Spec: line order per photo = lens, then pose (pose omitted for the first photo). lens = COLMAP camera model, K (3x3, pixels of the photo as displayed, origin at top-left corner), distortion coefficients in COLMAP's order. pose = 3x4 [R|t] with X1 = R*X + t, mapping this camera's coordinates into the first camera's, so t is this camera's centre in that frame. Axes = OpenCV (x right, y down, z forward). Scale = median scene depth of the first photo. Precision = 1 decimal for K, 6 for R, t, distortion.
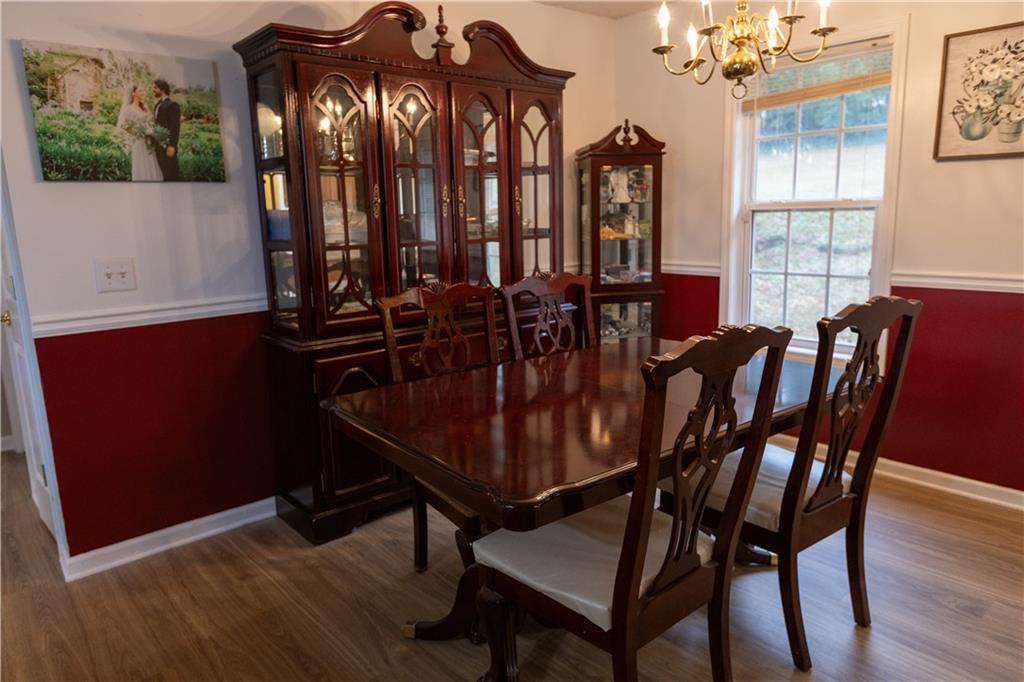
lens RADIAL K [[664.8, 0, 512.0], [0, 664.8, 341.0], [0, 0, 1]] dist [-0.002787, -0.002887]
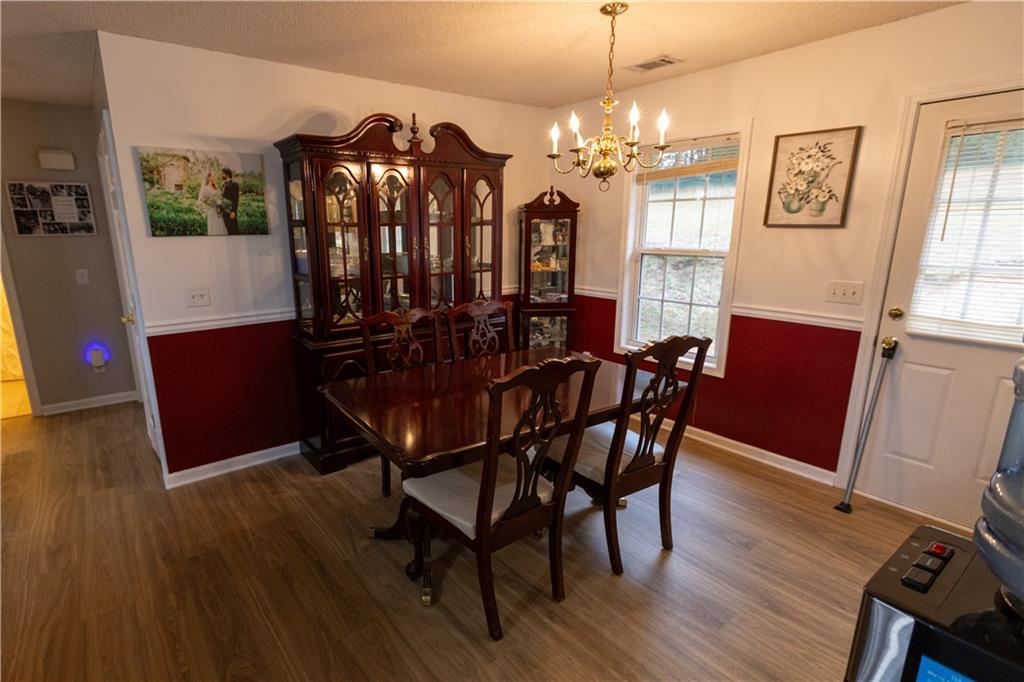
lens RADIAL K [[518.0, 0, 471.2], [0, 518.0, 346.0], [0, 0, 1]] dist [0.002023, 0.000480]
pose [[0.996293, 0.037662, -0.077342, 0.129412], [-0.033552, 0.997989, 0.053771, -0.065583], [0.079211, -0.050977, 0.995554, -0.150308]]
